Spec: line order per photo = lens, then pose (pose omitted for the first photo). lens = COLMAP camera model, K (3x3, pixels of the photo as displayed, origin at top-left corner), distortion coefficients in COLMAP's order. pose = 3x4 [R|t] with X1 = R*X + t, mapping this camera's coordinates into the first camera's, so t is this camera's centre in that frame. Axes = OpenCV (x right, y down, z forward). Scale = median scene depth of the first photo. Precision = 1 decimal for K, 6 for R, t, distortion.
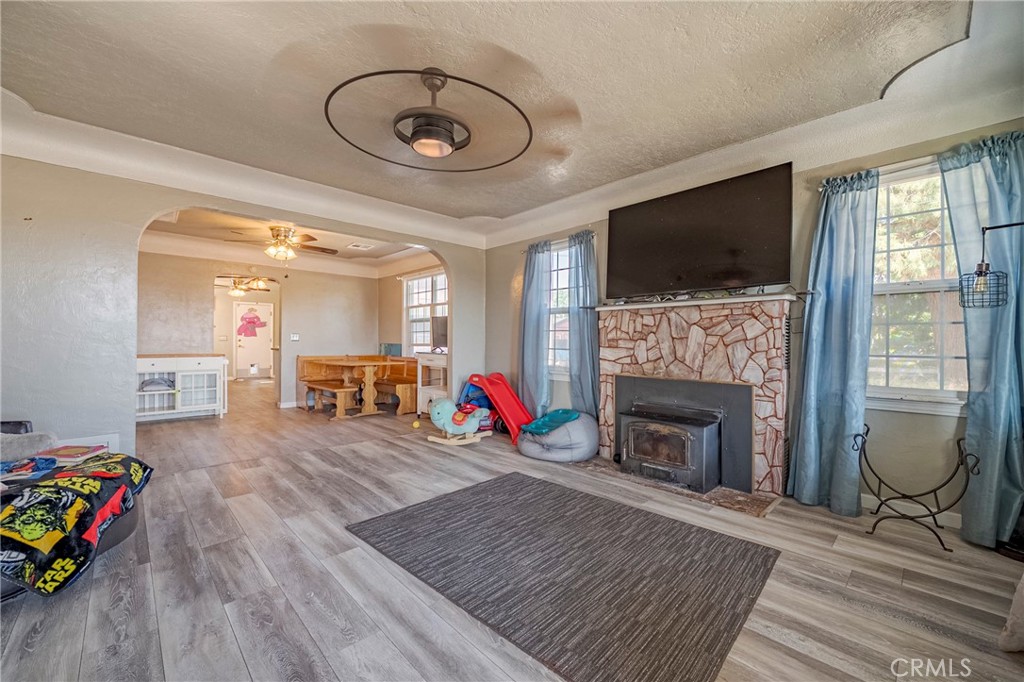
lens RADIAL K [[410.2, 0, 508.6], [0, 410.2, 338.0], [0, 0, 1]] dist [-0.014954, 0.001267]
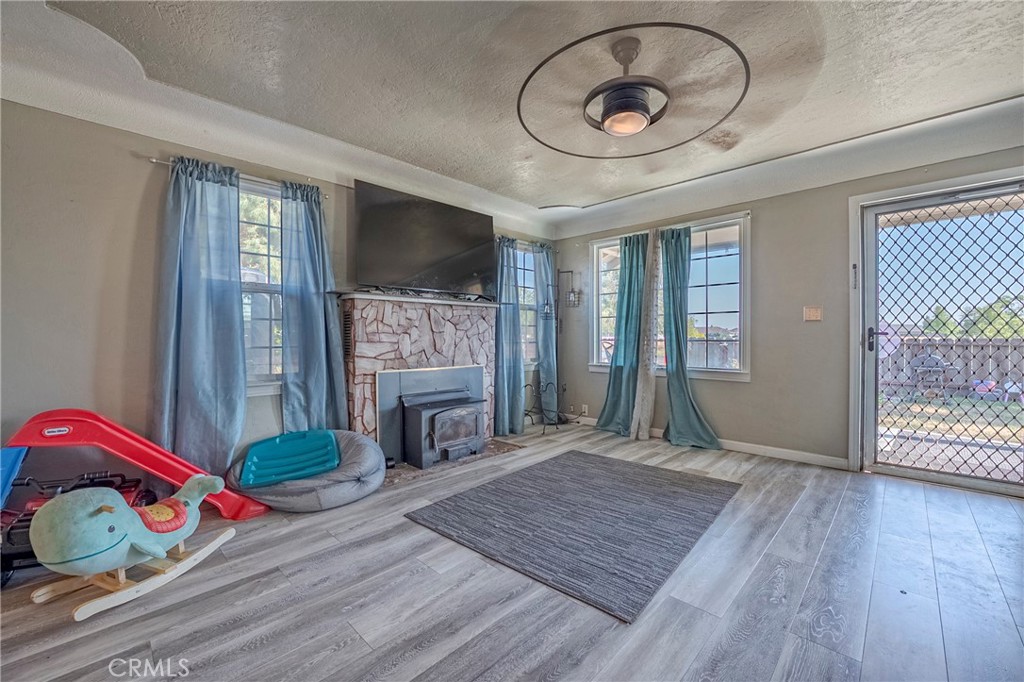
lens RADIAL K [[410.2, 0, 509.9], [0, 410.2, 339.2], [0, 0, 1]] dist [-0.014954, 0.001267]
pose [[-0.041619, -0.013787, 0.999038, -0.638399], [-0.008797, 0.999871, 0.013433, 0.002484], [-0.999095, -0.008229, -0.041735, 0.754328]]
